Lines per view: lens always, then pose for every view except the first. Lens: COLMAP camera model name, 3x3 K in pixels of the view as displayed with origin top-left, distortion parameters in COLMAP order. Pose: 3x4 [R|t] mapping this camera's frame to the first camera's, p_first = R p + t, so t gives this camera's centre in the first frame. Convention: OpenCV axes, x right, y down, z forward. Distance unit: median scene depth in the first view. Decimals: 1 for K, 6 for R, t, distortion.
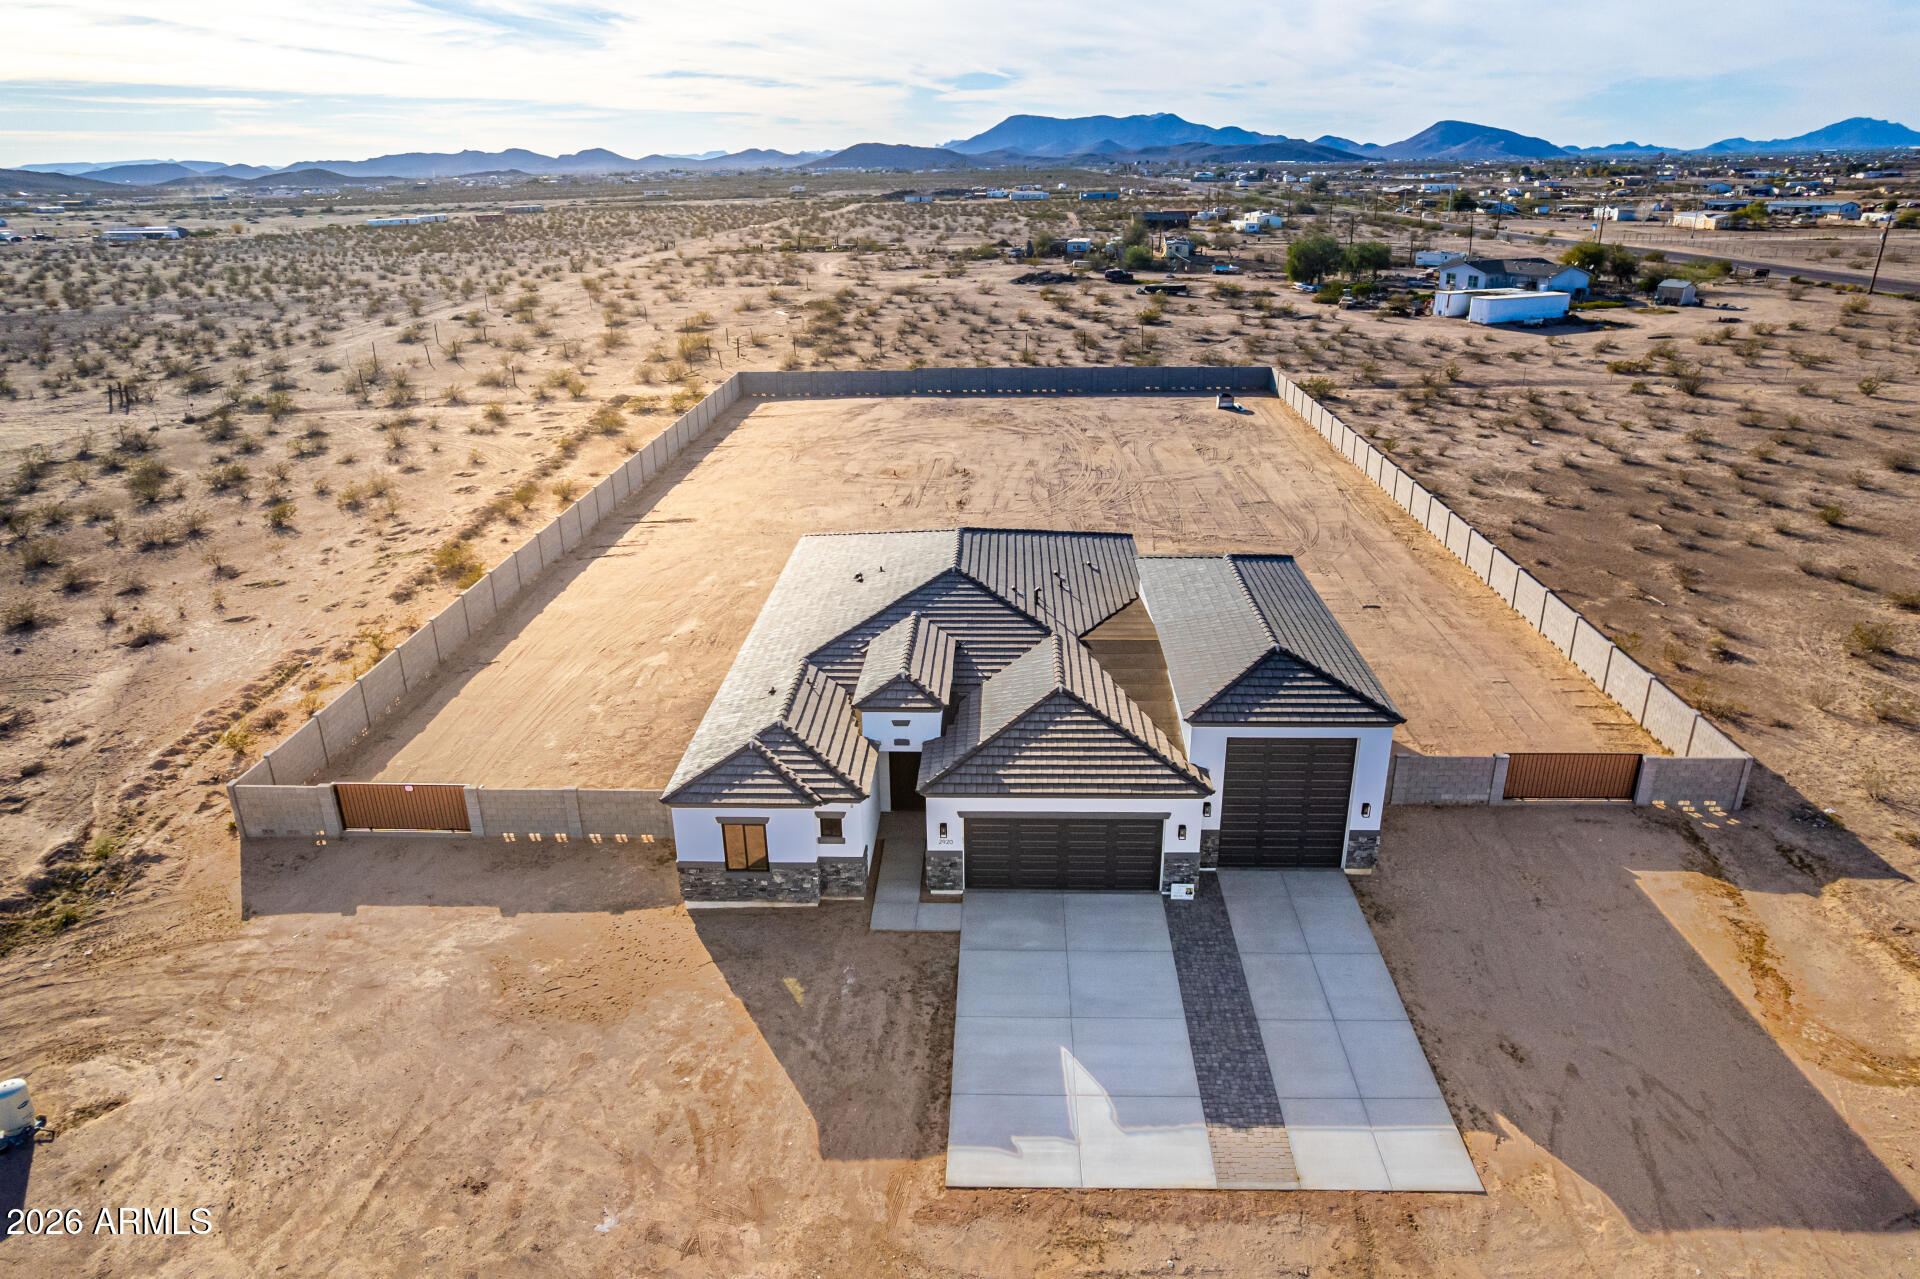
lens RADIAL K [[1229.9, 0, 965.0], [0, 1229.9, 644.3], [0, 0, 1]] dist [-0.080710, 0.074942]
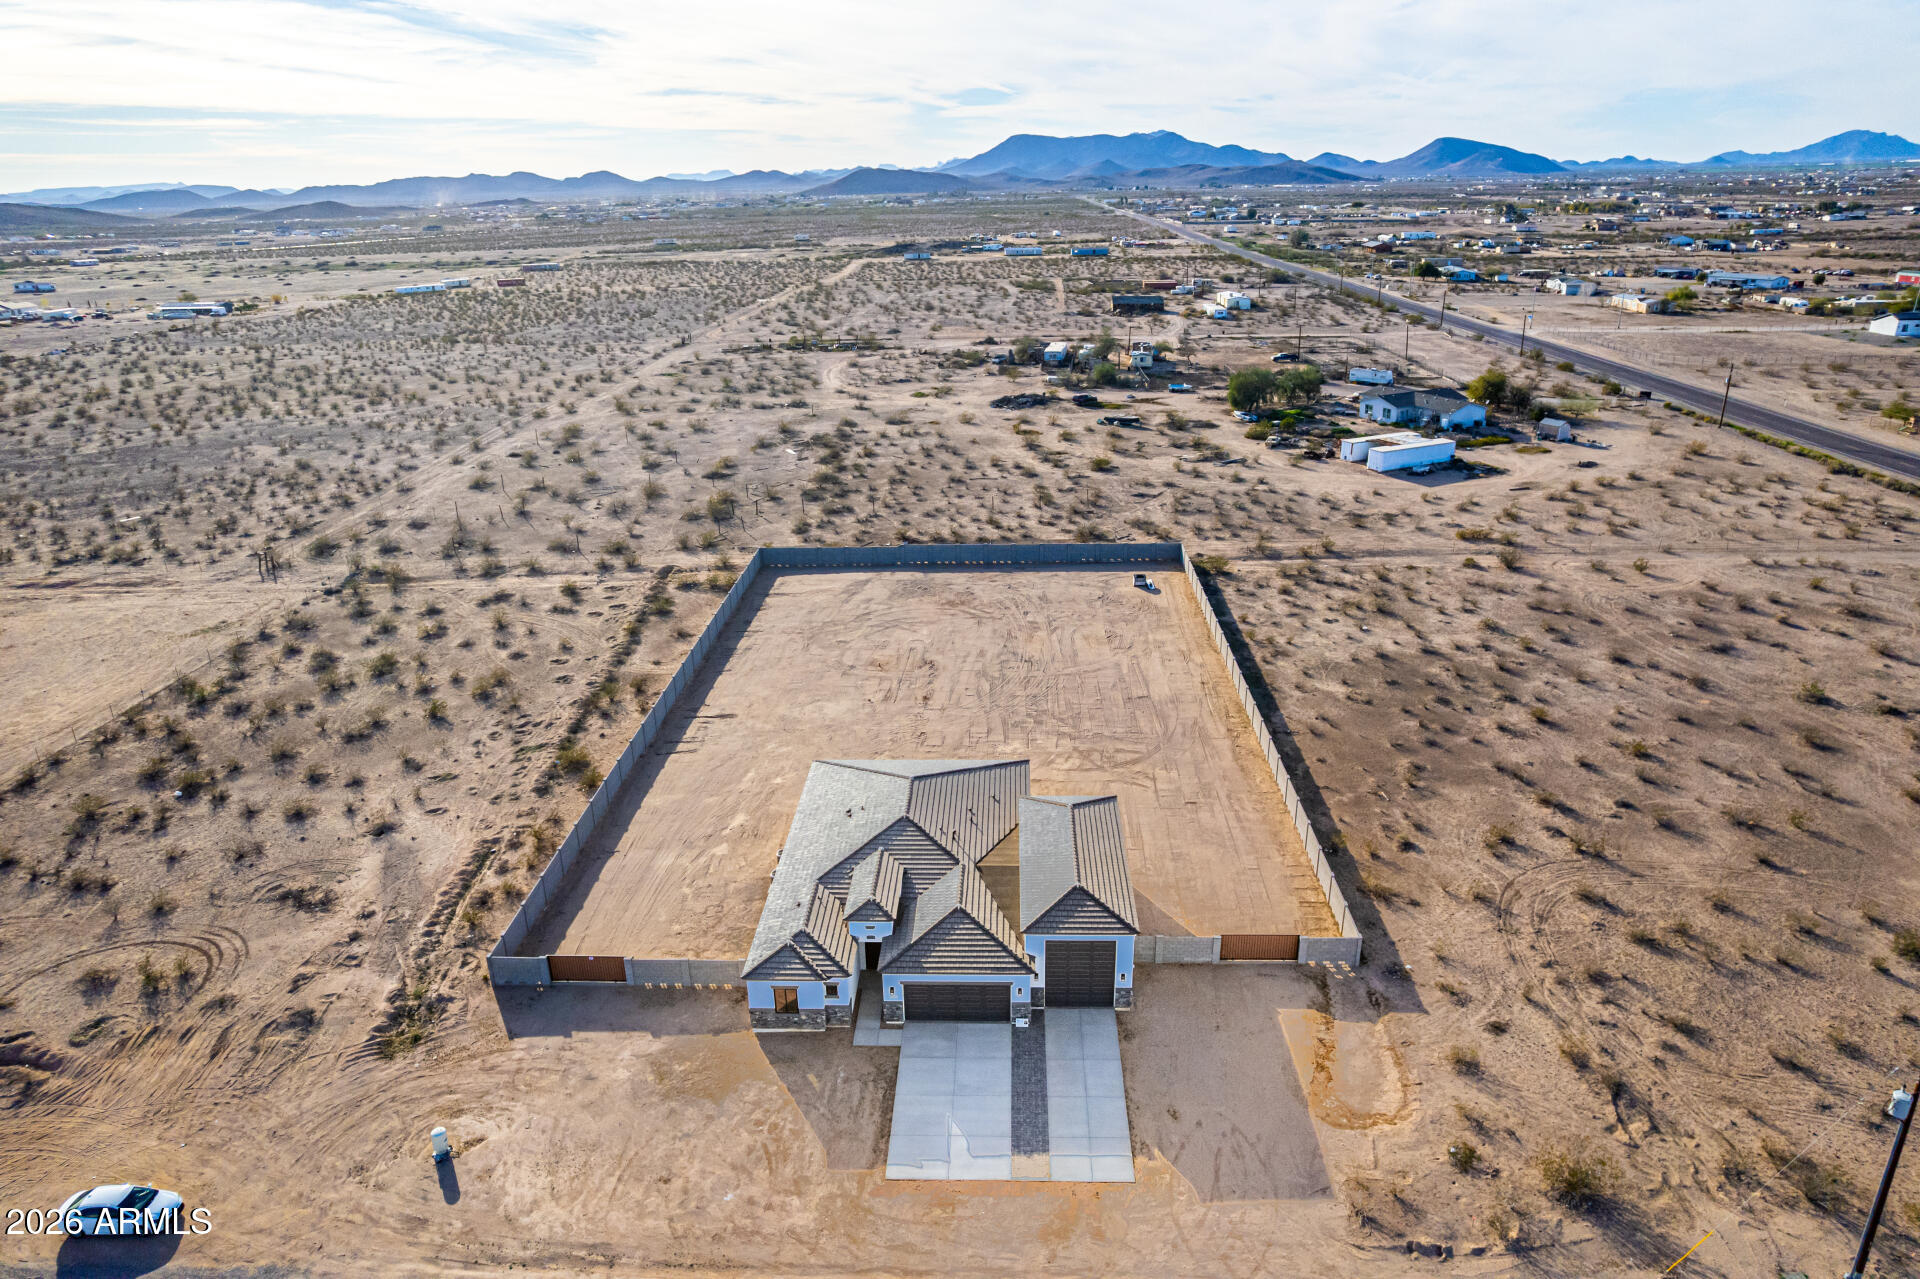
lens RADIAL K [[1229.9, 0, 965.0], [0, 1229.9, 644.3], [0, 0, 1]] dist [-0.080710, 0.074942]
pose [[0.999977, -0.005372, -0.004256, 0.070566], [0.005321, 0.999914, -0.011993, -0.239374], [0.004320, 0.011971, 0.999919, -0.586087]]
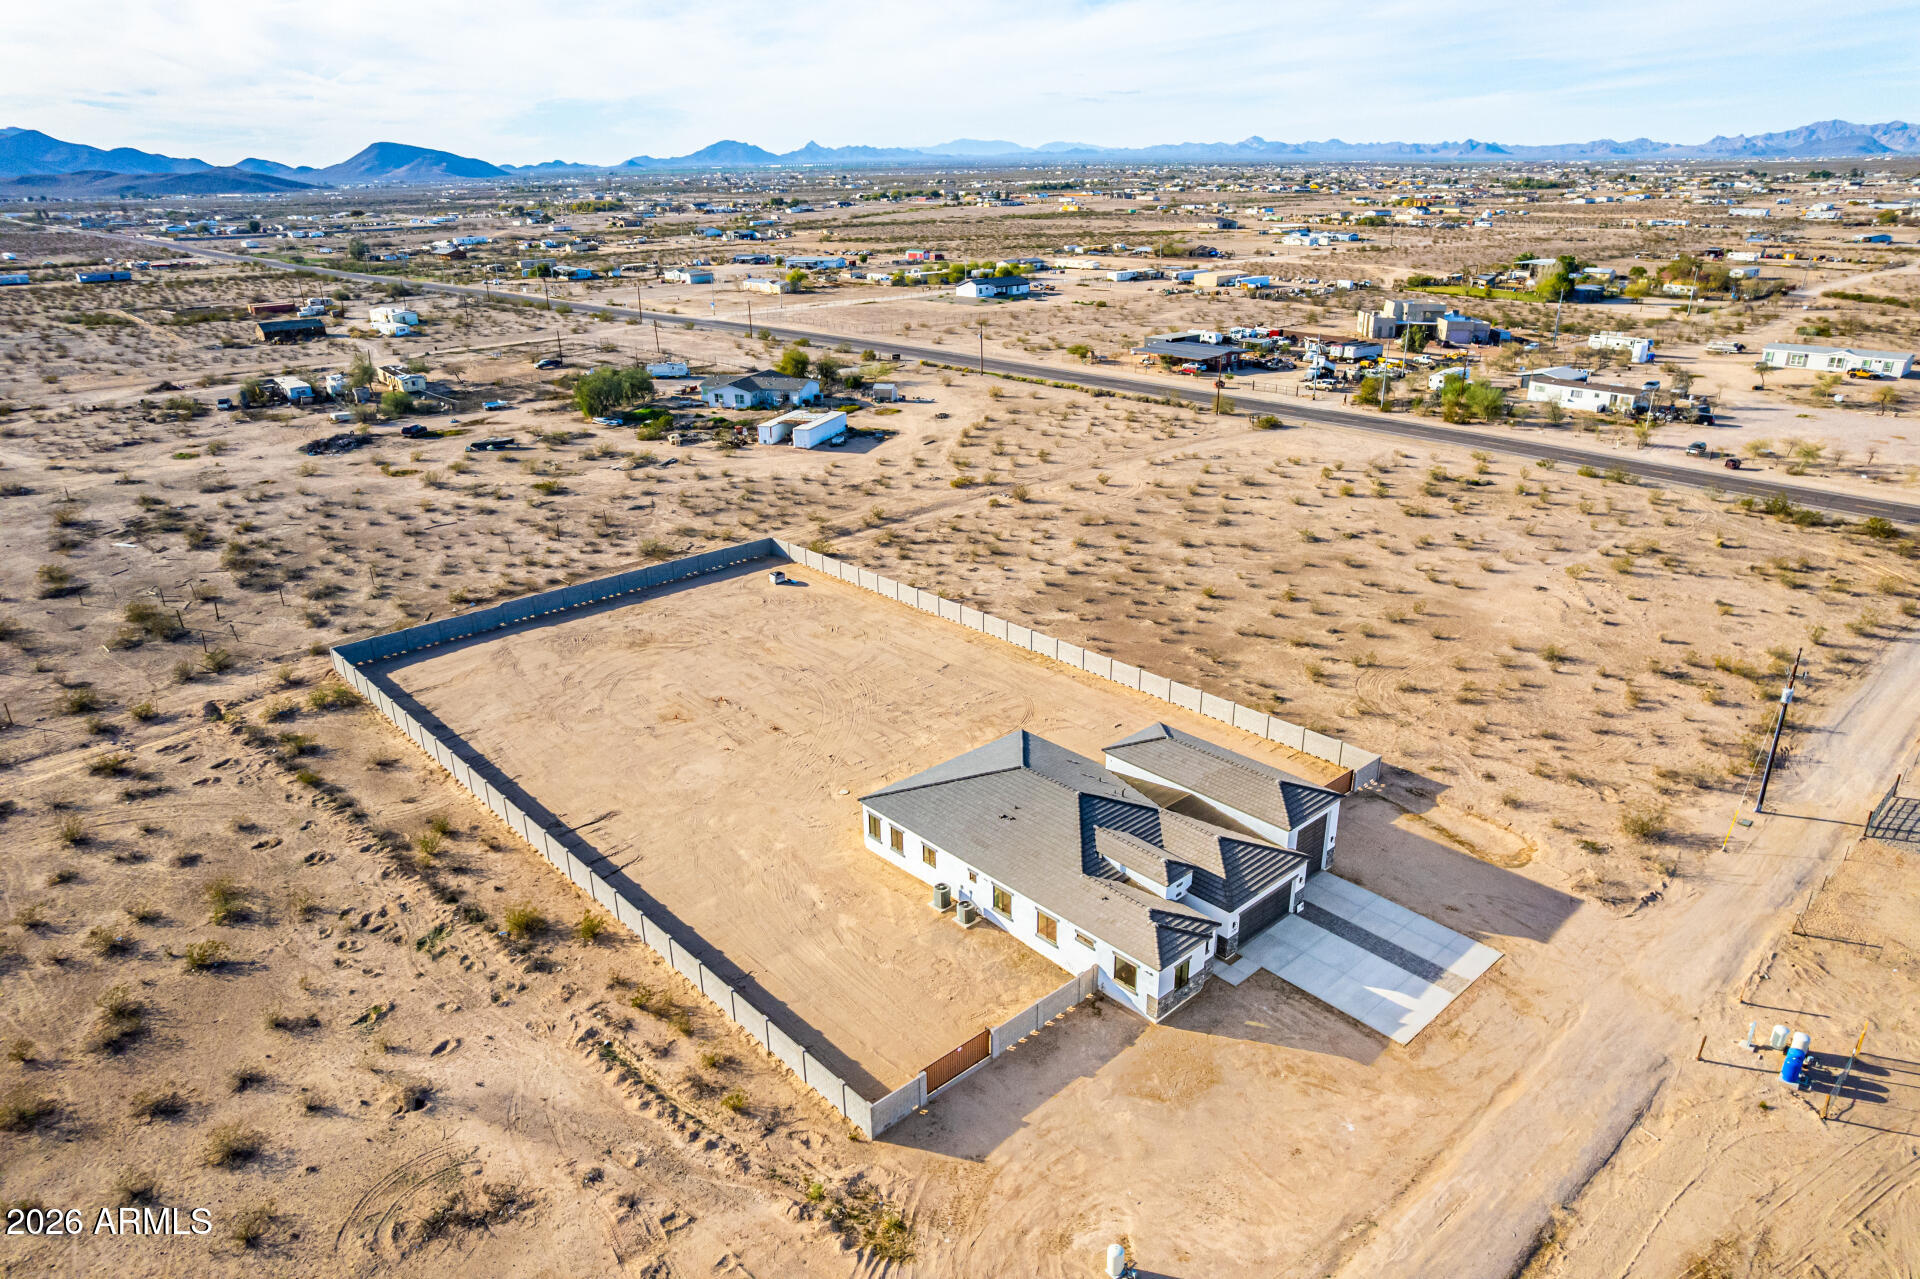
lens RADIAL K [[1229.9, 0, 965.0], [0, 1229.9, 644.3], [0, 0, 1]] dist [-0.080710, 0.074942]
pose [[0.712824, -0.255452, 0.653166, -1.029371], [0.263804, 0.960574, 0.087779, -0.394277], [-0.649838, 0.109737, 0.752110, -0.177323]]
